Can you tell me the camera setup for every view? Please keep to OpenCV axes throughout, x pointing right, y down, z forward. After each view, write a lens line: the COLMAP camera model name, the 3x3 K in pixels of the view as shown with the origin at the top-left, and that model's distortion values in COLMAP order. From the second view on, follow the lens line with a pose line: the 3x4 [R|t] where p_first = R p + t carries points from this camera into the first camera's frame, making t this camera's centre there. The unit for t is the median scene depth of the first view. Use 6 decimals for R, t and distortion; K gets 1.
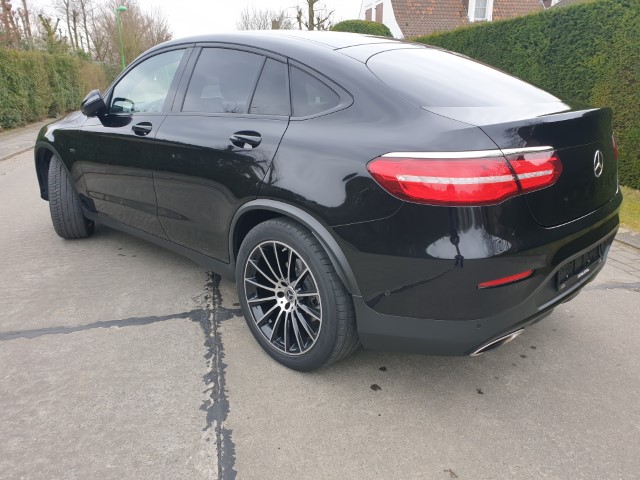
lens RADIAL K [[462.9, 0, 319.6], [0, 462.9, 228.8], [0, 0, 1]] dist [0.024869, -0.000124]
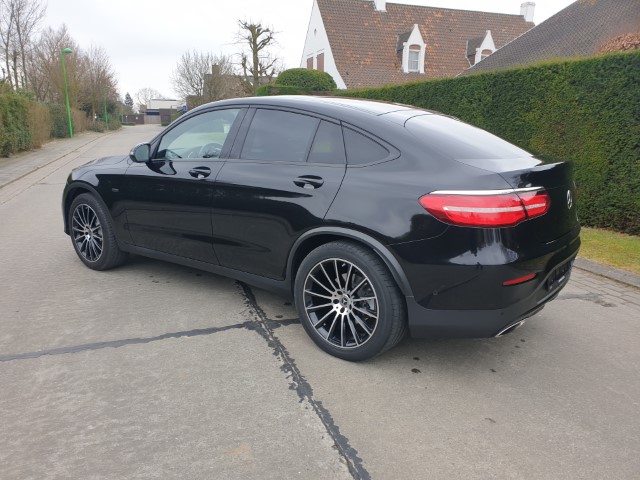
lens RADIAL K [[525.4, 0, 248.2], [0, 525.4, 236.3], [0, 0, 1]] dist [0.024976, -0.001064]
pose [[0.994576, -0.008456, 0.103669, -0.475911], [0.016560, 0.996850, -0.077564, 0.071399], [-0.102687, 0.078860, 0.991583, -0.424793]]
